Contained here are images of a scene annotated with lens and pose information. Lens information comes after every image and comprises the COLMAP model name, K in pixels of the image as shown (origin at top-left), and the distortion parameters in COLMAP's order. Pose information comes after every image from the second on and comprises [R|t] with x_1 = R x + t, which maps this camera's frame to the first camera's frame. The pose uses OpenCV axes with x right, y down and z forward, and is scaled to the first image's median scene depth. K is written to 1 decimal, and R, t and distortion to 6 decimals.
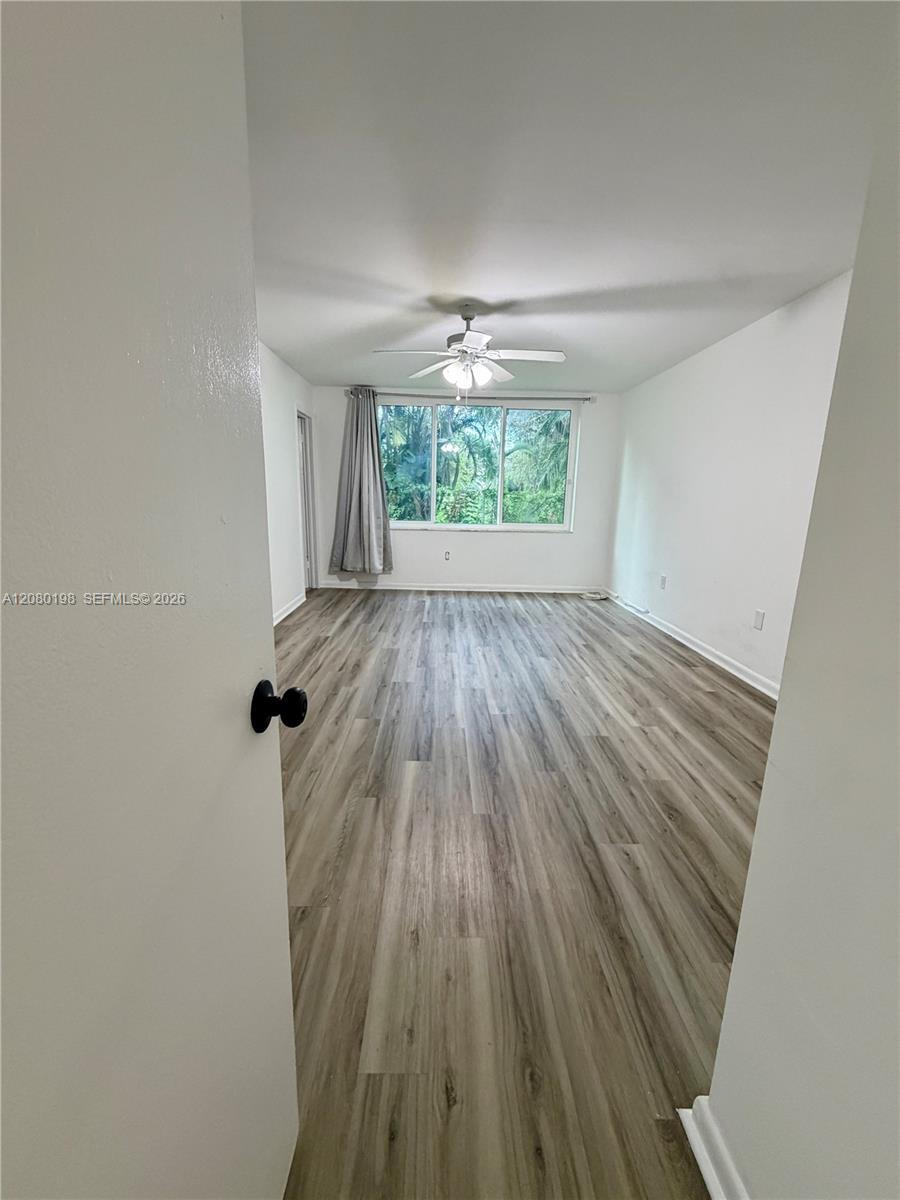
lens RADIAL K [[477.0, 0, 450.6], [0, 477.0, 598.1], [0, 0, 1]] dist [-0.001661, -0.000042]
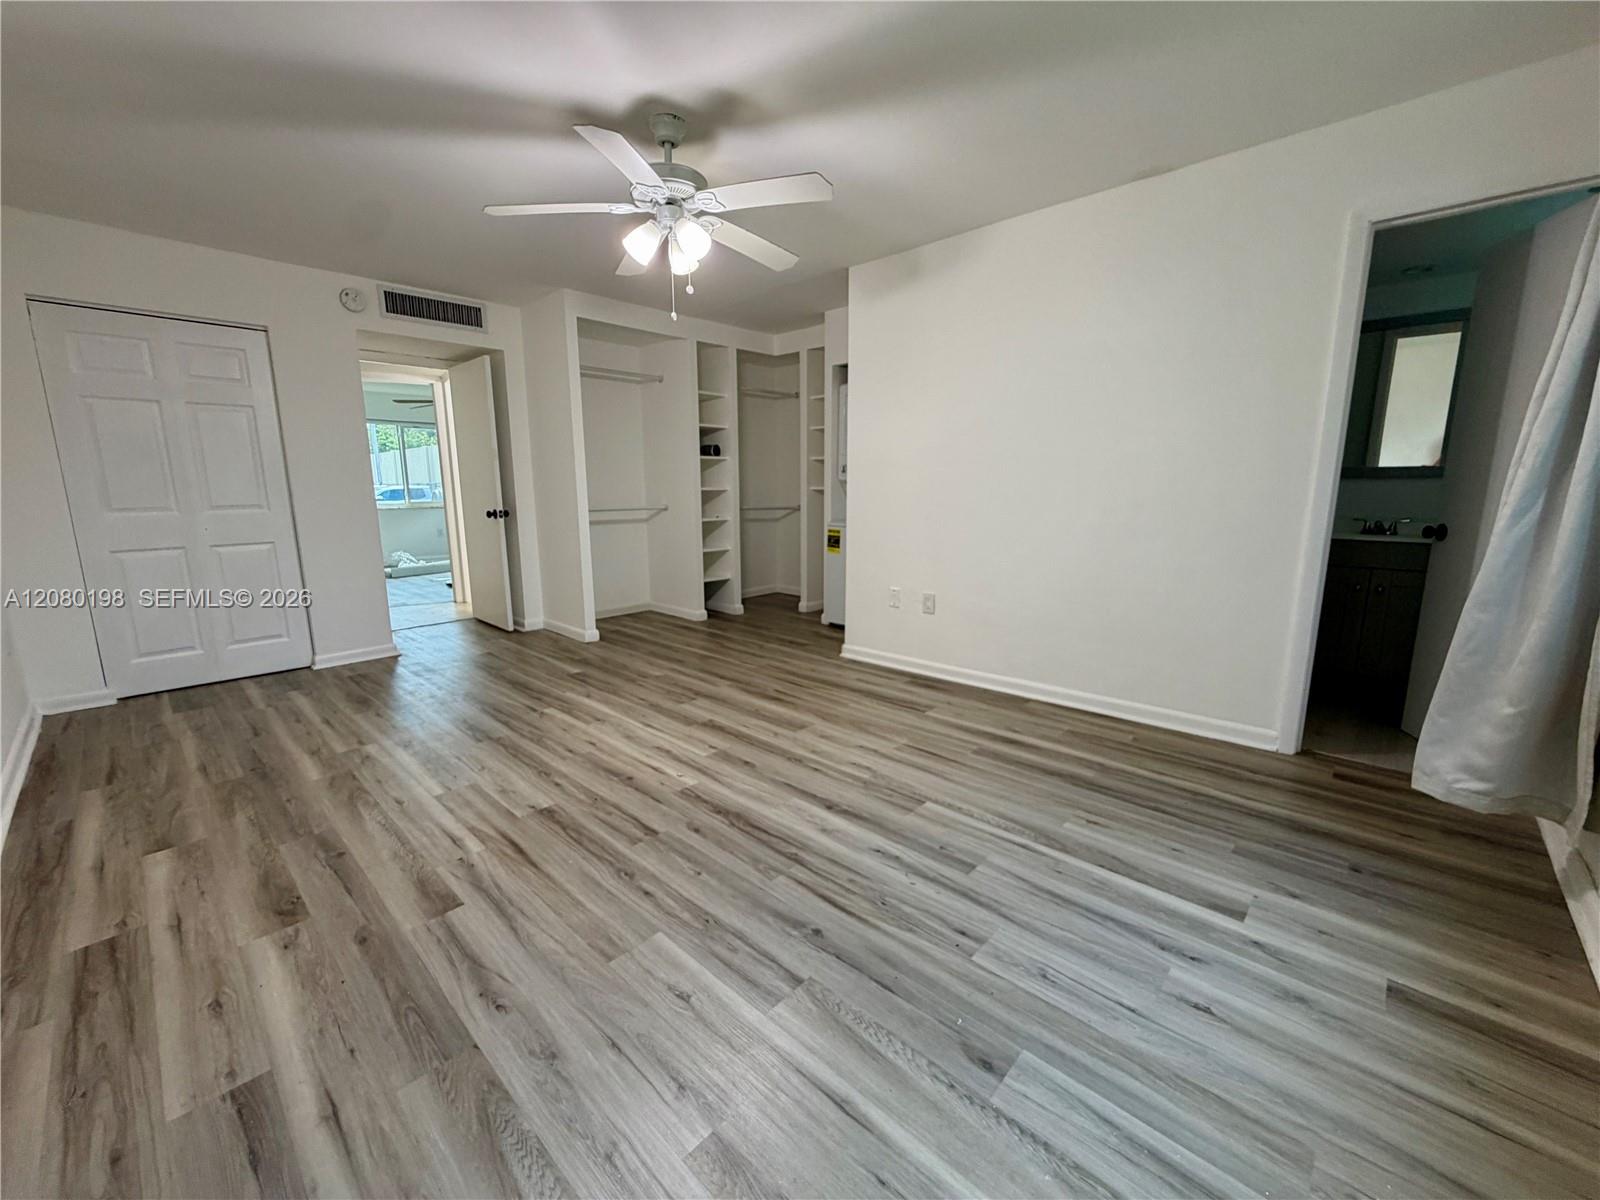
lens RADIAL K [[636.0, 0, 800.3], [0, 636.0, 601.9], [0, 0, 1]] dist [-0.001661, -0.000042]
pose [[-0.695370, 0.112900, -0.709728, 0.481966], [-0.163648, 0.936761, 0.309352, -0.325480], [0.699772, 0.331259, -0.632919, 1.649800]]
